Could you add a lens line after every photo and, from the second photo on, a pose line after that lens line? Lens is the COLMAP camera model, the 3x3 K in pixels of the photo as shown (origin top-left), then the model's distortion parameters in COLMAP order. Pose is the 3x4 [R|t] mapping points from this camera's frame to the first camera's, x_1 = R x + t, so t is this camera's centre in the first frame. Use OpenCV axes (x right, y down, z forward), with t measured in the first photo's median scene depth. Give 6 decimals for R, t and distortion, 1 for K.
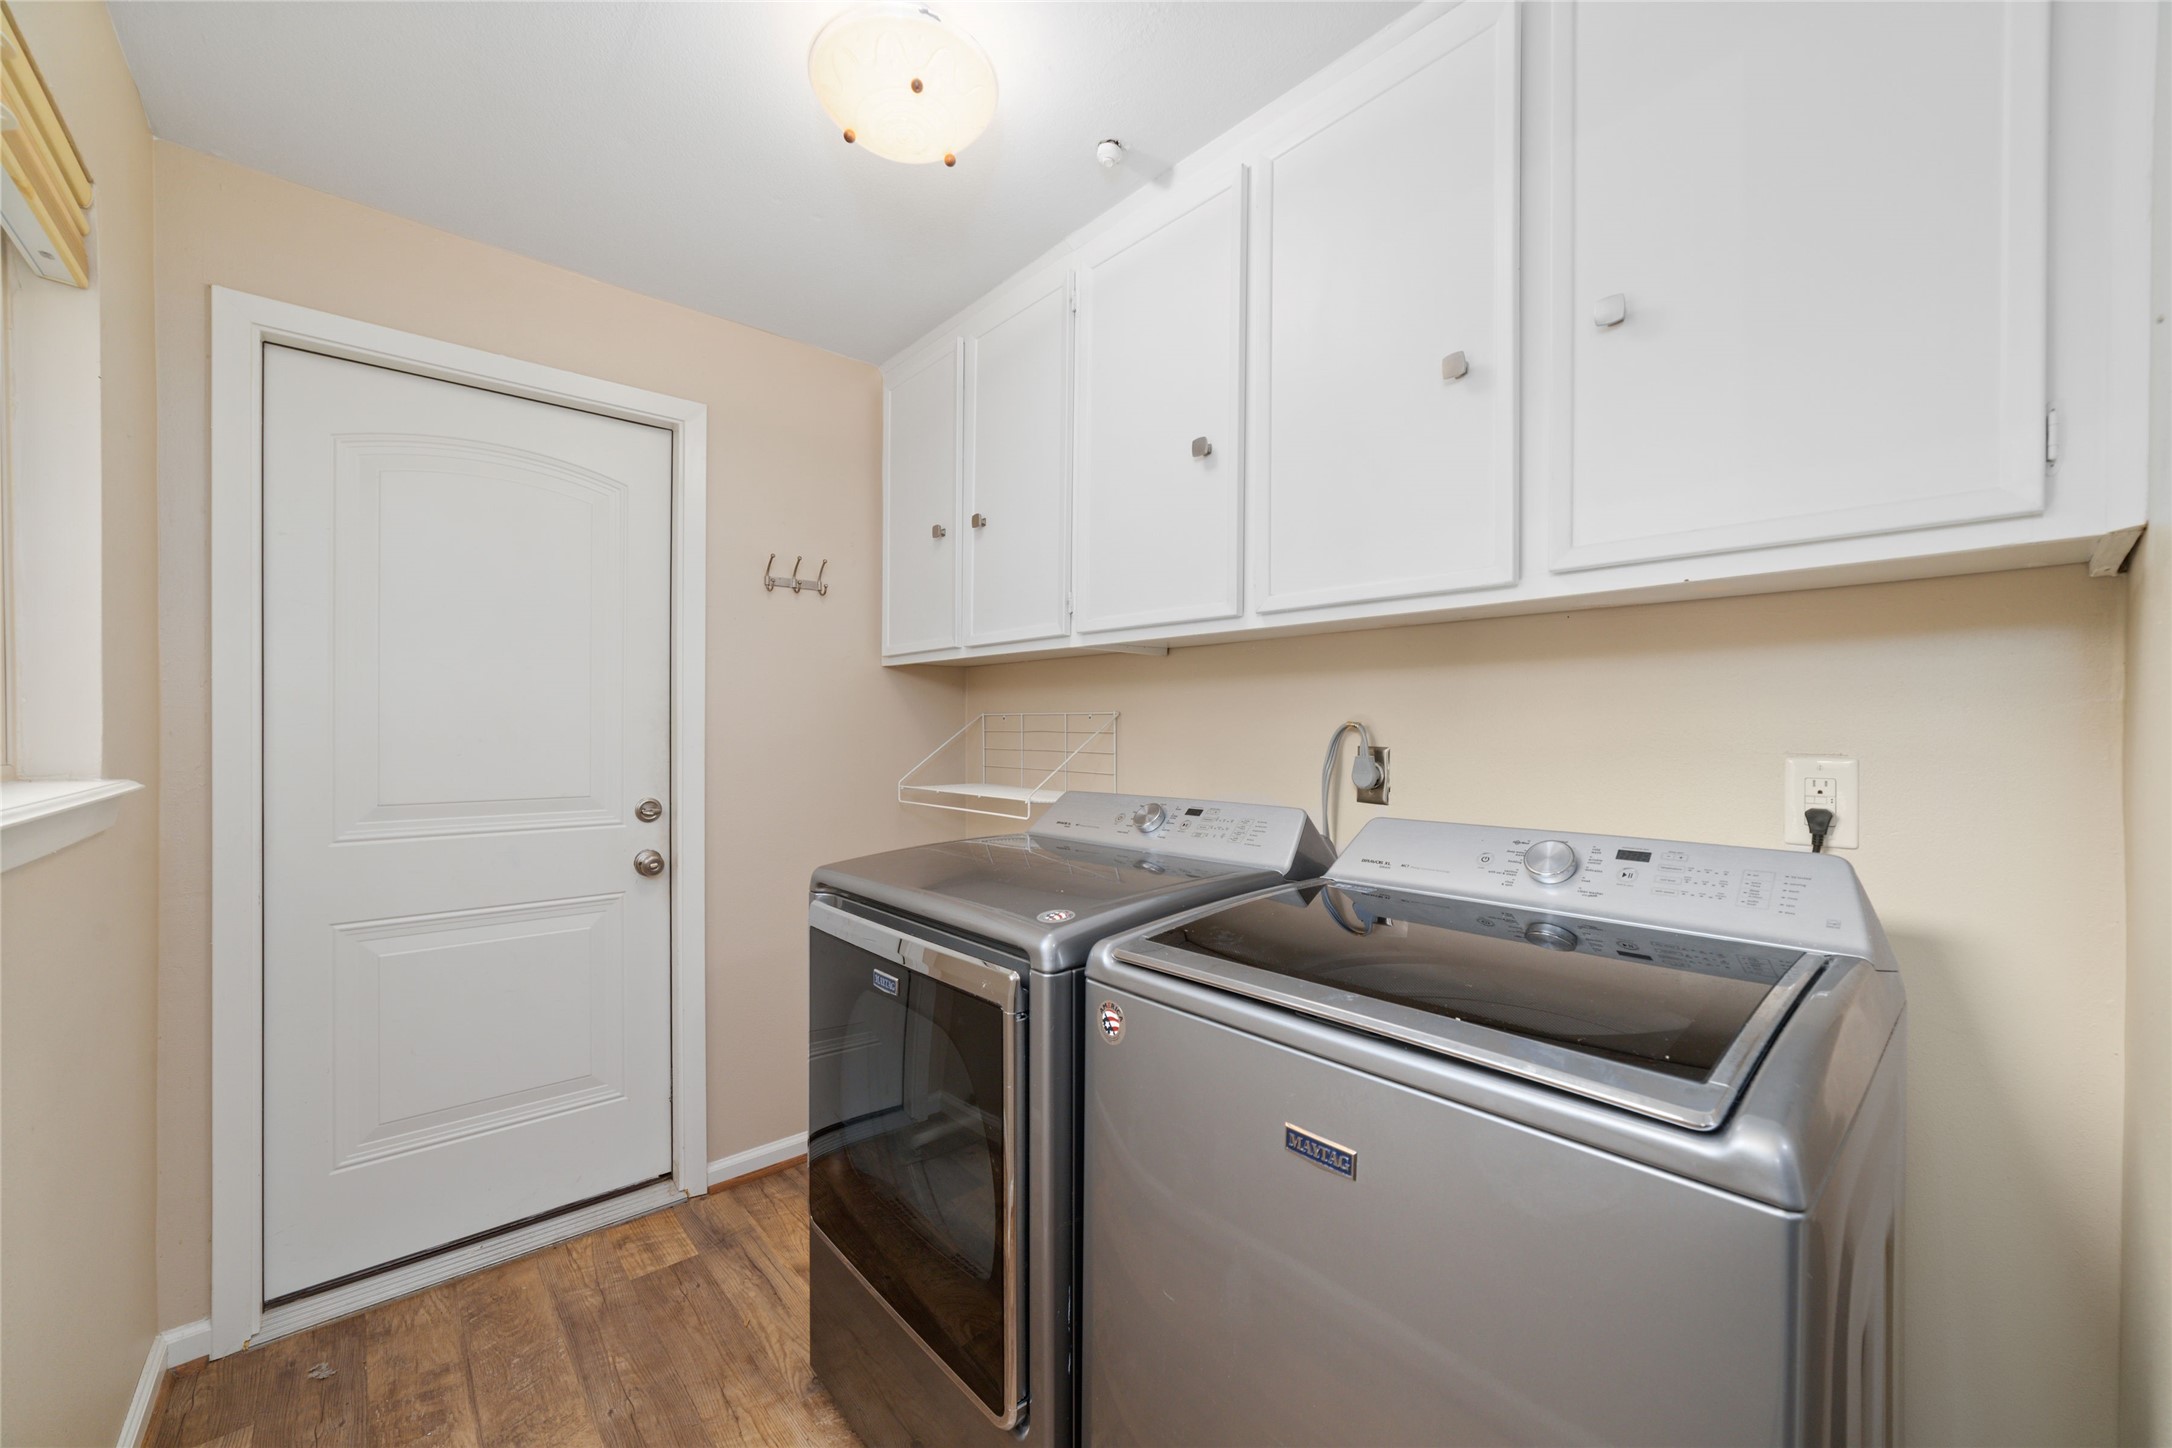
lens RADIAL K [[833.0, 0, 1085.6], [0, 833.0, 732.7], [0, 0, 1]] dist [-0.021228, 0.007925]
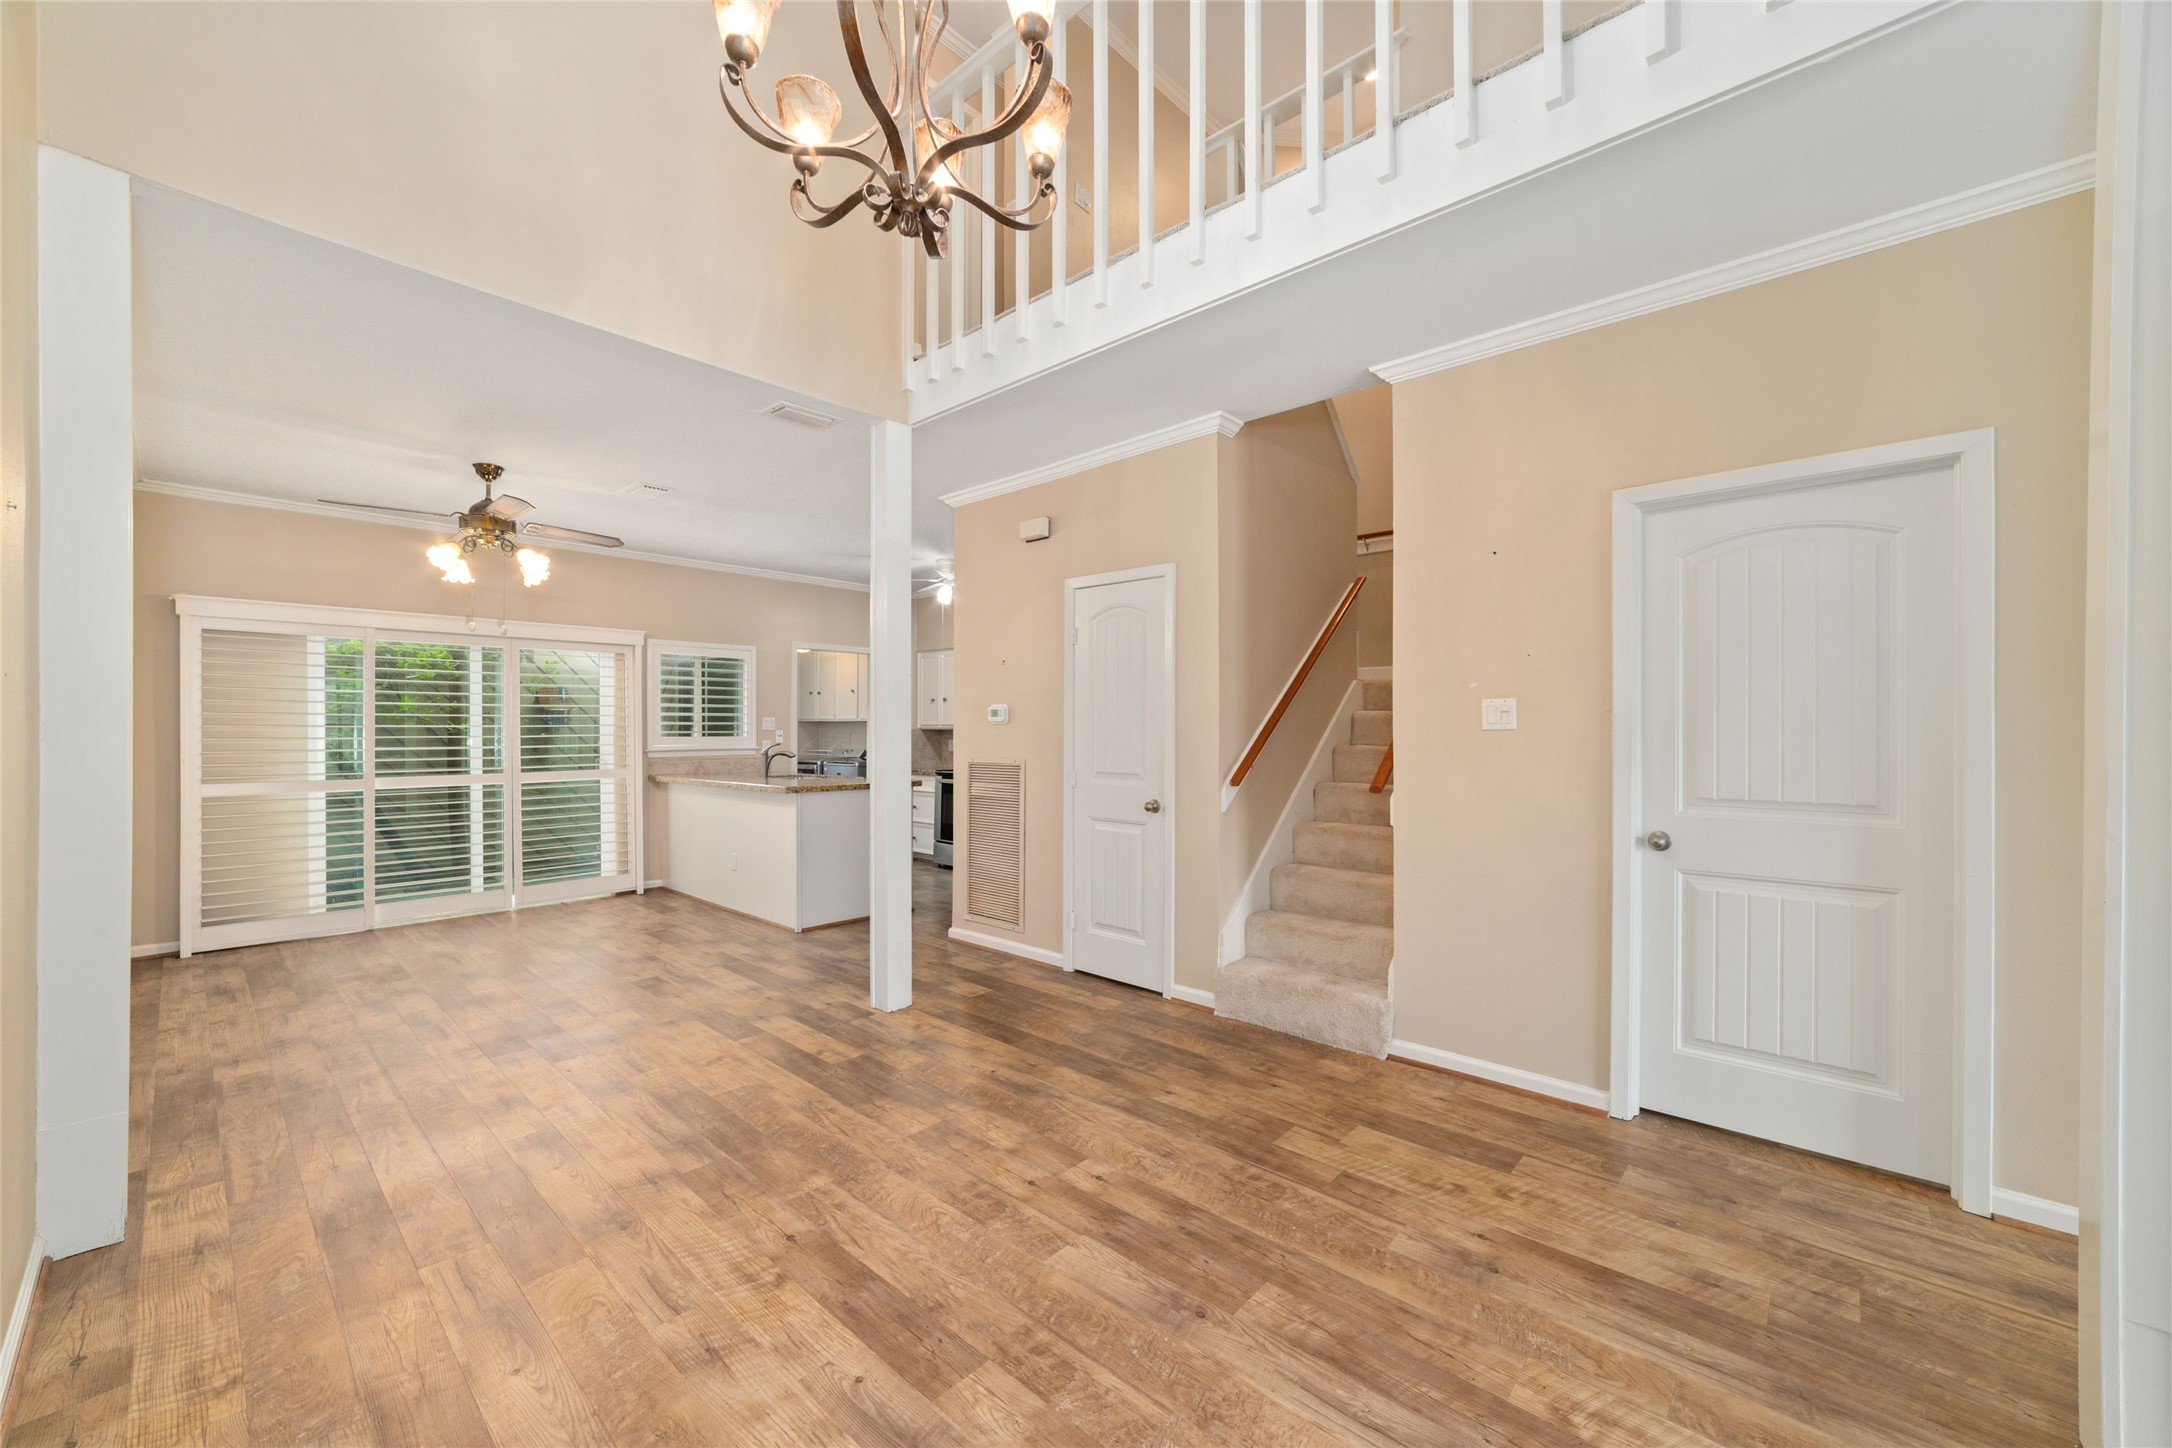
lens RADIAL K [[833.0, 0, 1091.7], [0, 833.0, 731.6], [0, 0, 1]] dist [-0.021228, 0.007925]
pose [[0.994551, -0.002132, 0.104232, 1.077561], [0.002536, 0.999990, -0.003744, -0.013428], [-0.104223, 0.003988, 0.994546, -4.551104]]
